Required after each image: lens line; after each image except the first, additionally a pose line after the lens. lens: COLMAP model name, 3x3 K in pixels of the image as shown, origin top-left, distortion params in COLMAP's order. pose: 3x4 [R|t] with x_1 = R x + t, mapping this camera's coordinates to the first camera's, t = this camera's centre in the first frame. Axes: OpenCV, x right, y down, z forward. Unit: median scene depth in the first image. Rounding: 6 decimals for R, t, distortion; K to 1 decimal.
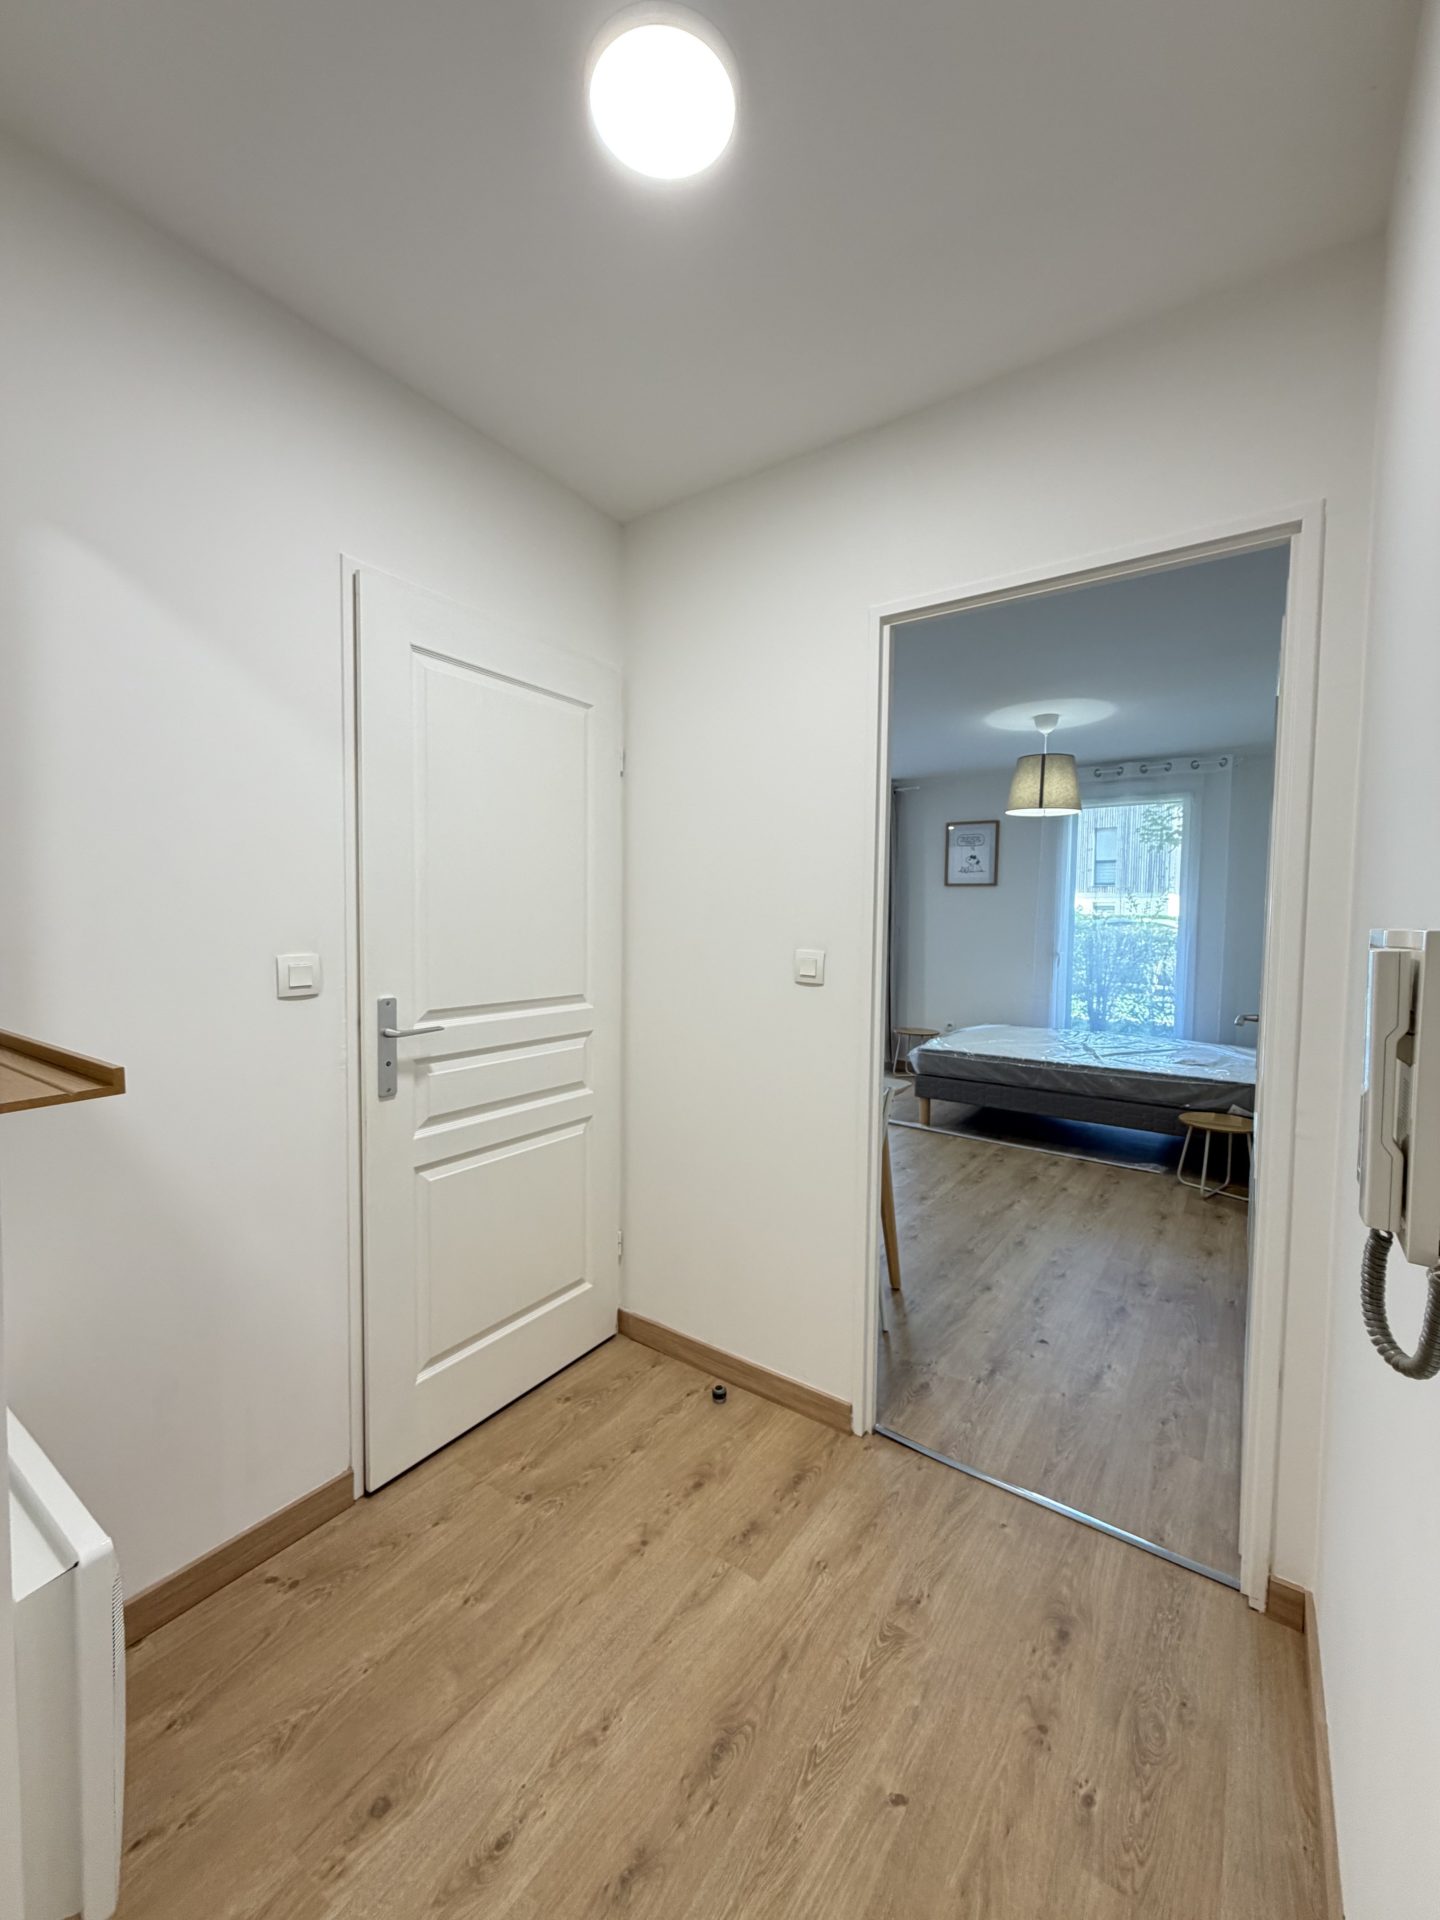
lens RADIAL K [[763.2, 0, 723.1], [0, 763.2, 955.9], [0, 0, 1]] dist [-0.001405, 0.000435]
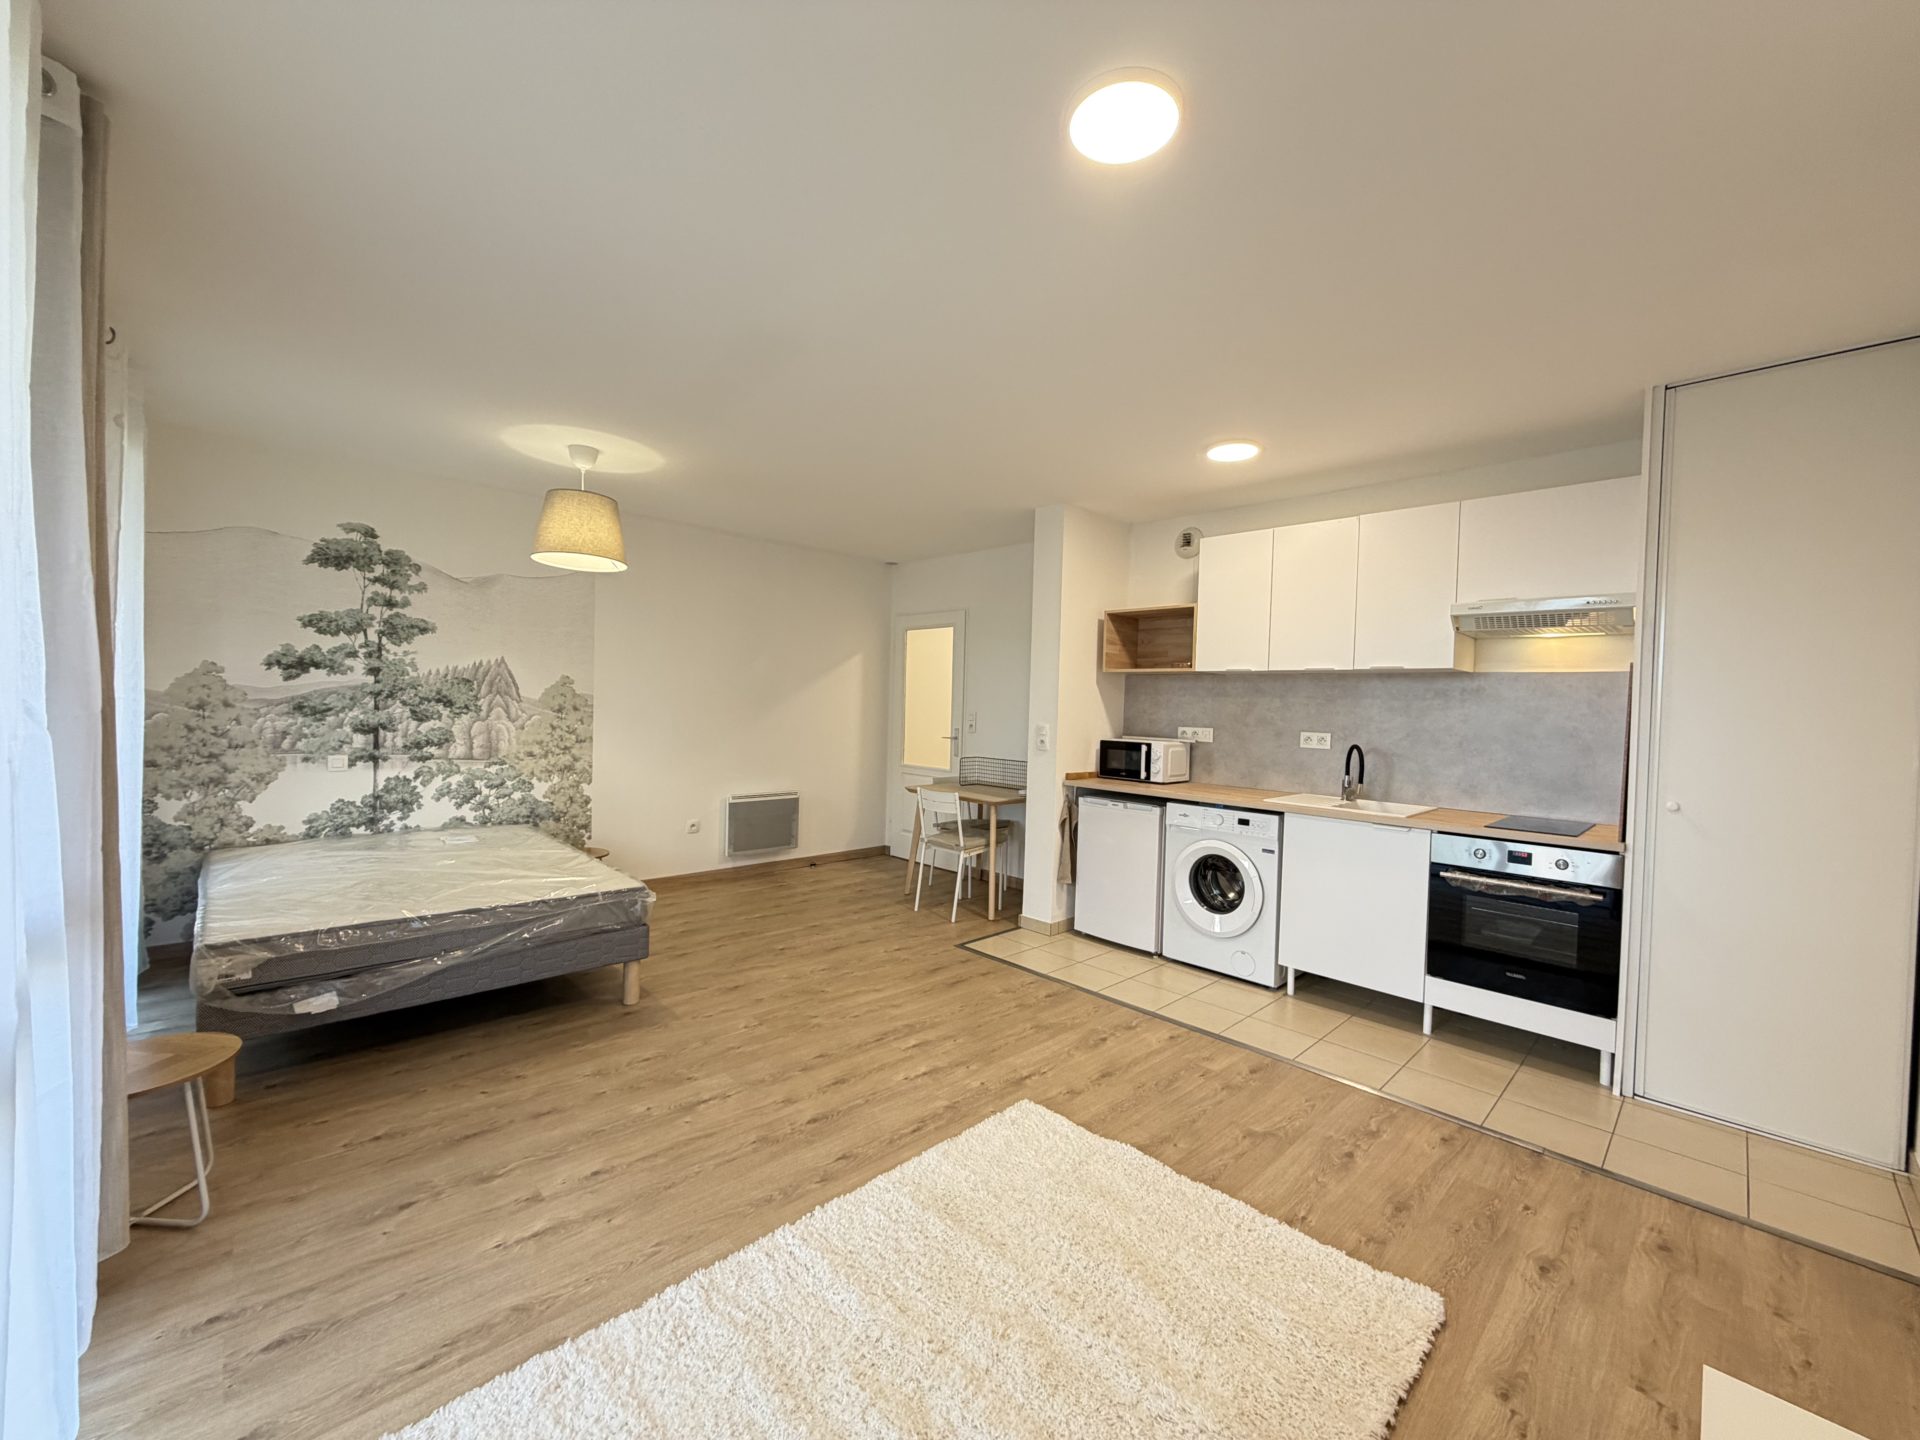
lens RADIAL K [[763.2, 0, 955.3], [0, 763.2, 719.4], [0, 0, 1]] dist [-0.001405, 0.000435]
pose [[-0.981136, -0.043939, 0.188260, -0.354079], [-0.030642, 0.996864, 0.072967, -0.222507], [-0.190876, 0.065822, -0.979405, 4.246018]]
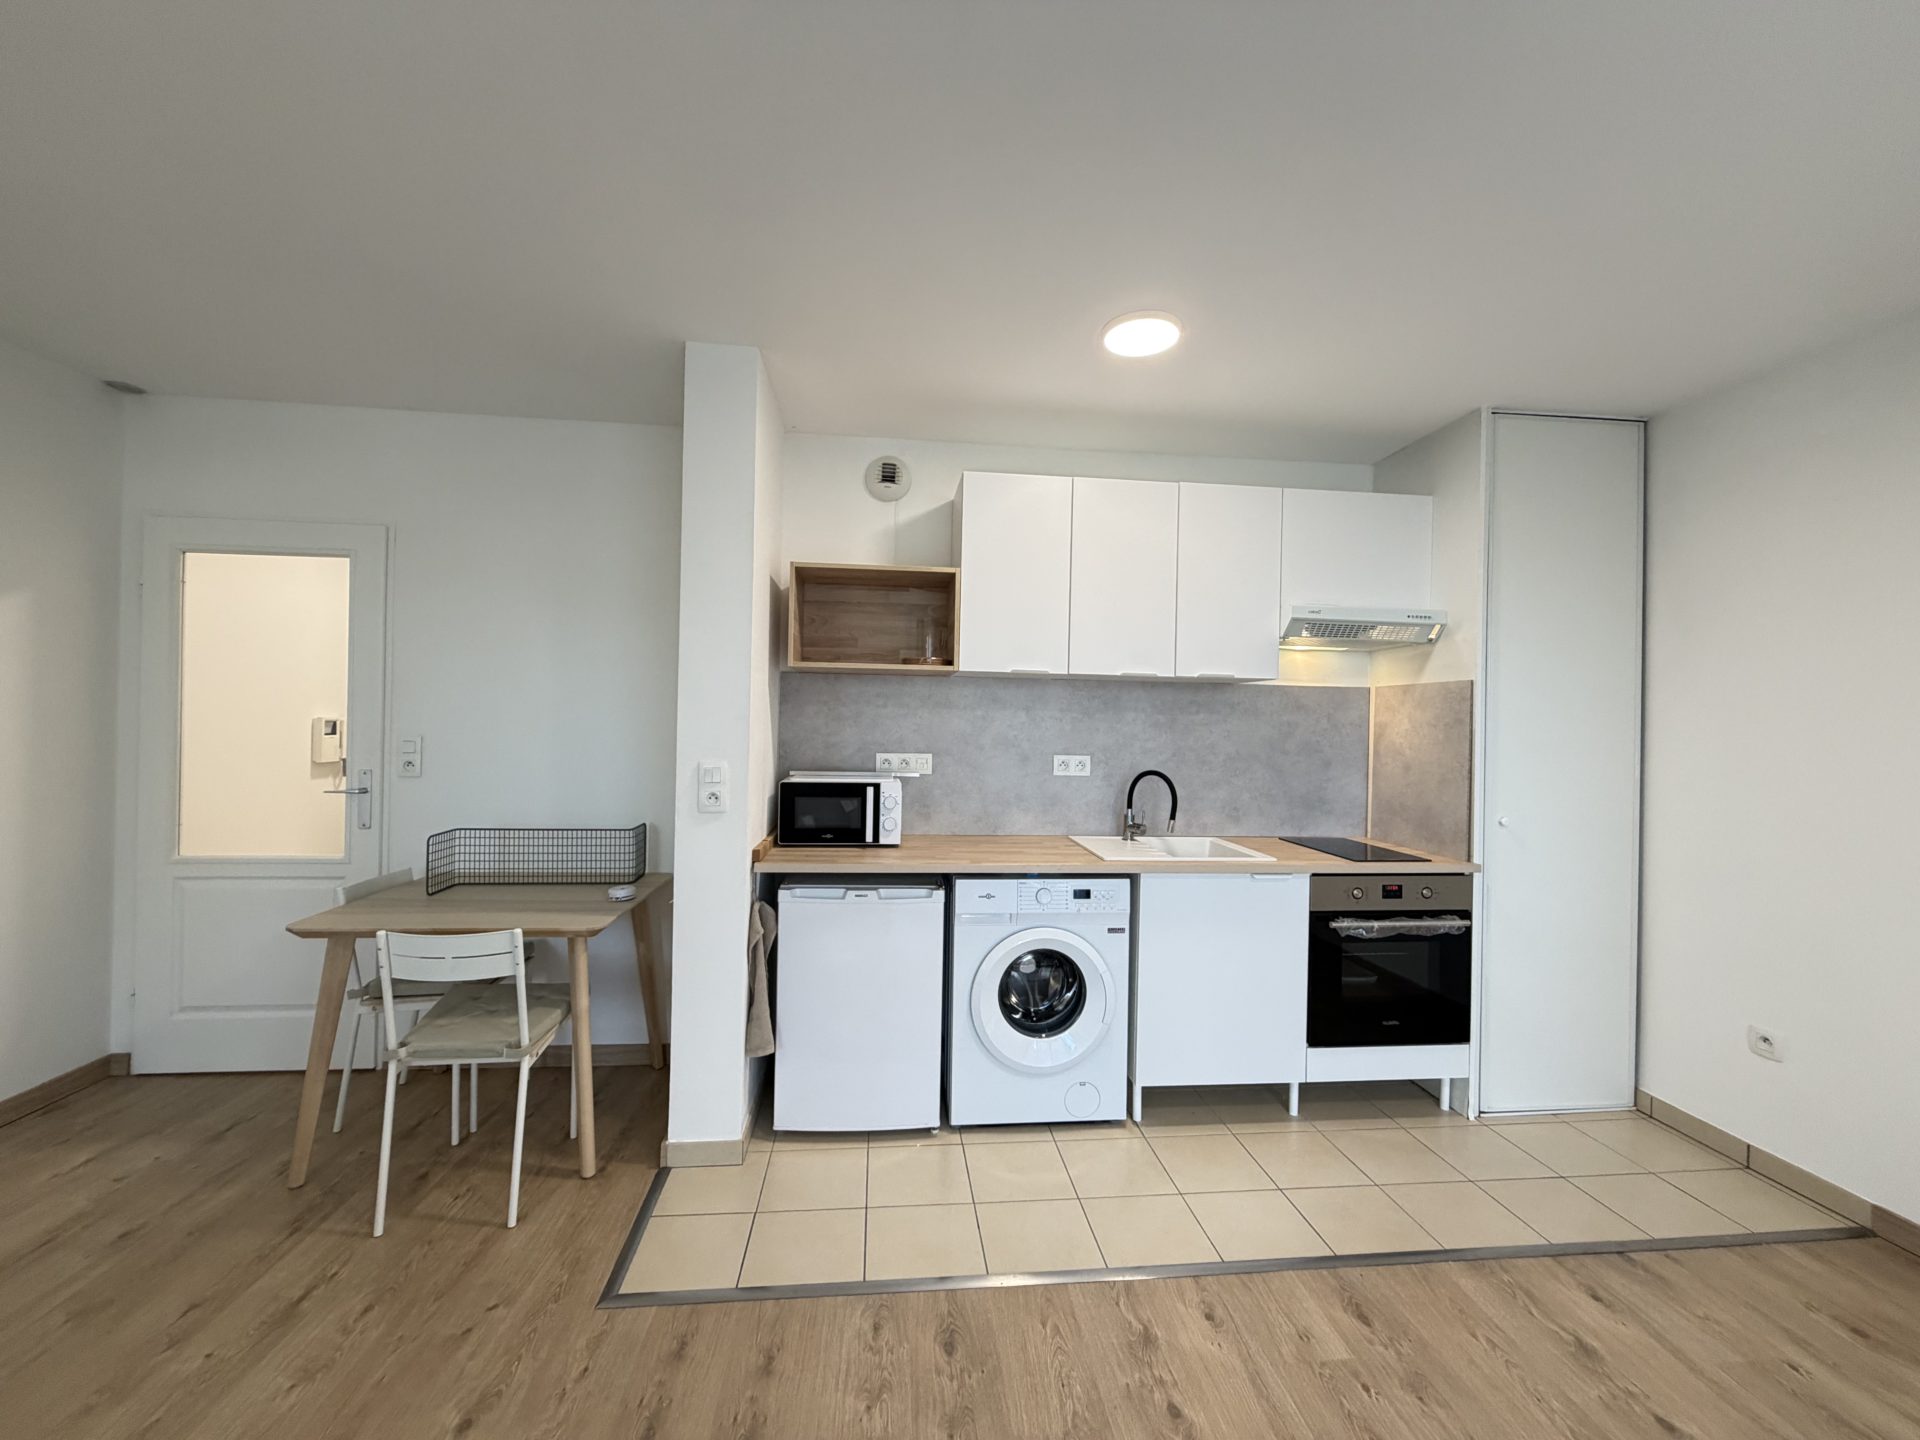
lens RADIAL K [[763.2, 0, 954.7], [0, 763.2, 718.0], [0, 0, 1]] dist [-0.001405, 0.000435]
pose [[-0.759833, -0.028805, -0.649480, 0.351892], [-0.061618, 0.997711, 0.027838, -0.170911], [0.647192, 0.061172, -0.759869, 3.019249]]
